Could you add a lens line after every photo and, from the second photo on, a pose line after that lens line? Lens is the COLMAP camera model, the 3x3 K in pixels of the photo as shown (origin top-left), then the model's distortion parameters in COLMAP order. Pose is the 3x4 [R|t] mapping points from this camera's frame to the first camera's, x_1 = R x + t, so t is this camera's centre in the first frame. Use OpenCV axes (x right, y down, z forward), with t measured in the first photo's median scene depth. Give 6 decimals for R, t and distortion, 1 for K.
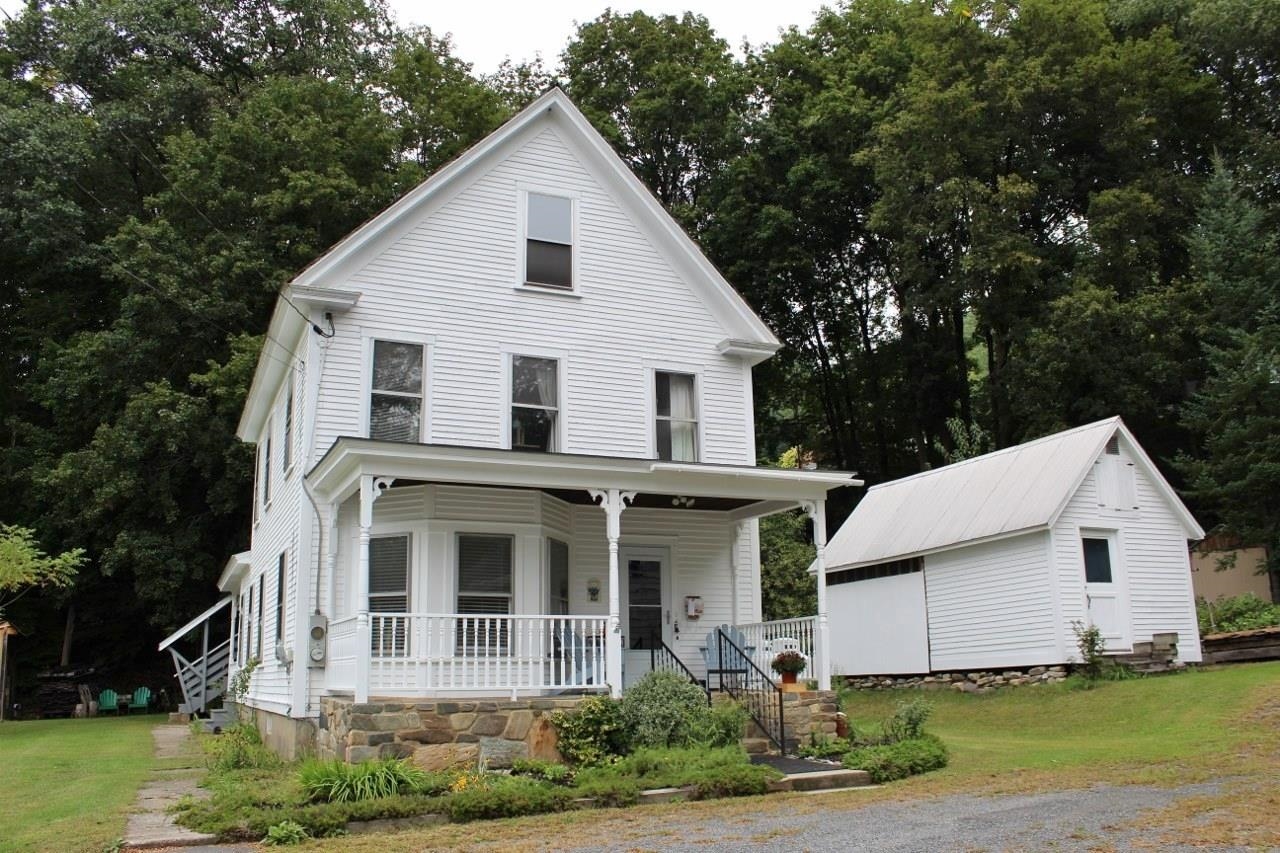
lens RADIAL K [[1069.8, 0, 636.9], [0, 1069.8, 435.7], [0, 0, 1]] dist [-0.171246, 0.152920]
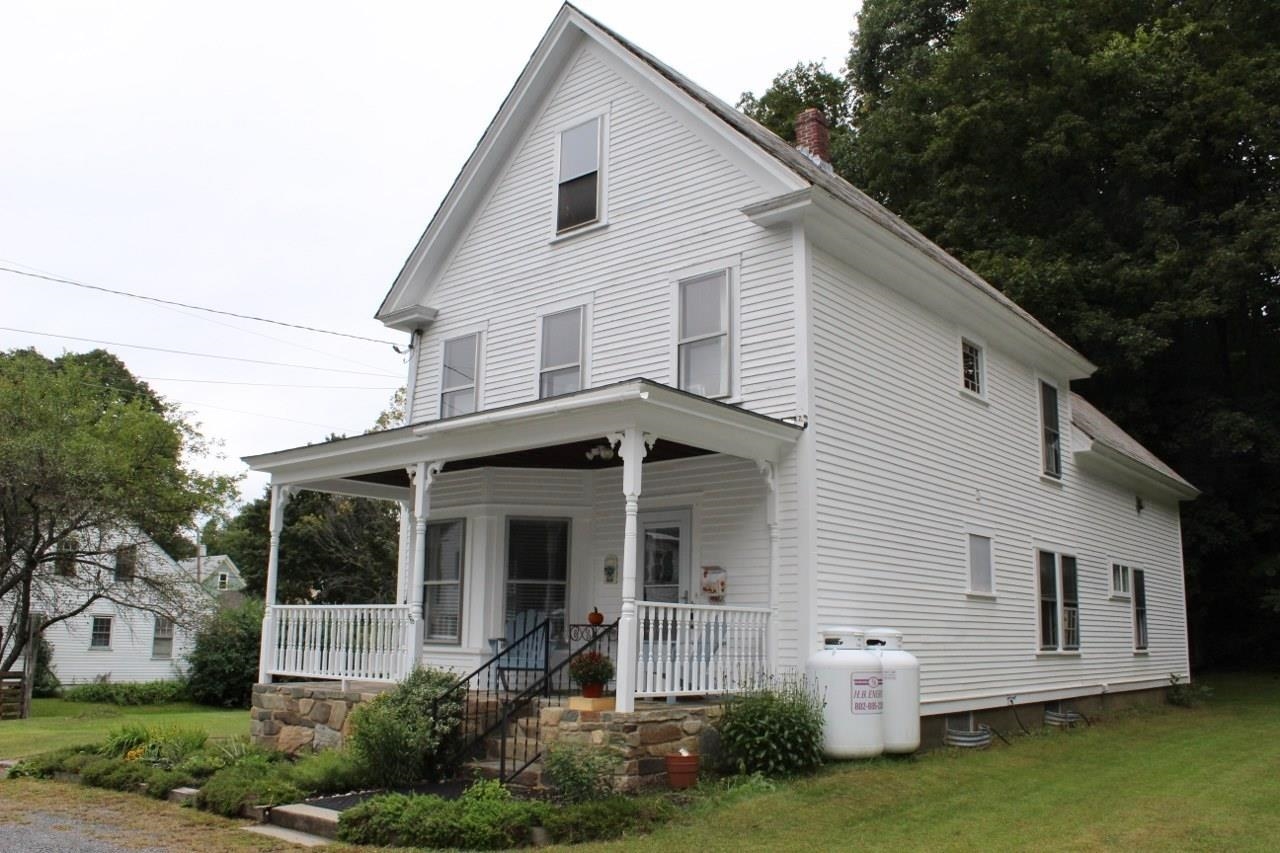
lens RADIAL K [[1069.8, 0, 636.9], [0, 1069.8, 435.7], [0, 0, 1]] dist [-0.171246, 0.152920]
pose [[0.432652, -0.147594, -0.889398, 0.719164], [0.179993, 0.980789, -0.075201, 0.107838], [0.883411, -0.127549, 0.450906, 0.646220]]
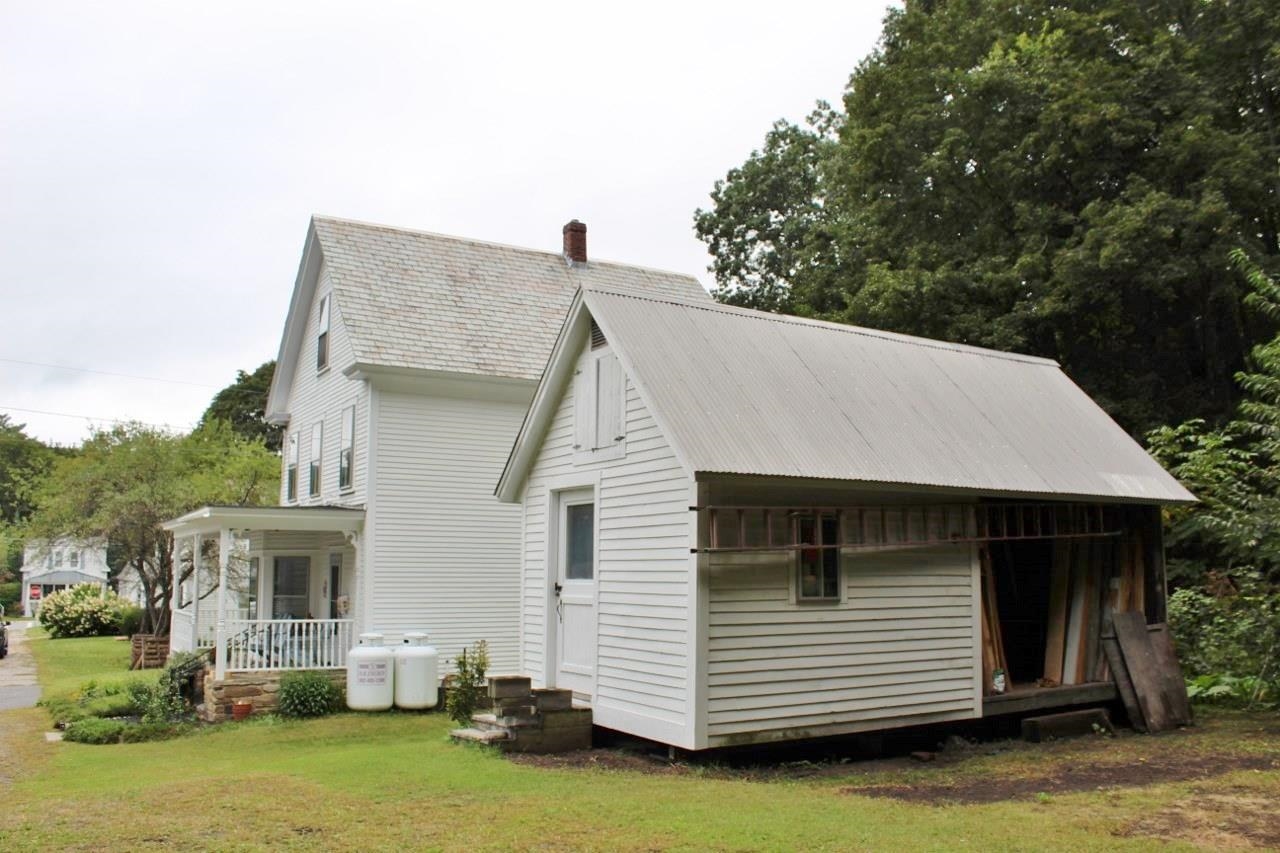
lens RADIAL K [[1069.8, 0, 636.9], [0, 1069.8, 435.7], [0, 0, 1]] dist [-0.171246, 0.152920]
pose [[0.123434, -0.113685, -0.985819, 1.407238], [0.224025, 0.970963, -0.083922, 0.159858], [0.966735, -0.210489, 0.145318, 1.277462]]
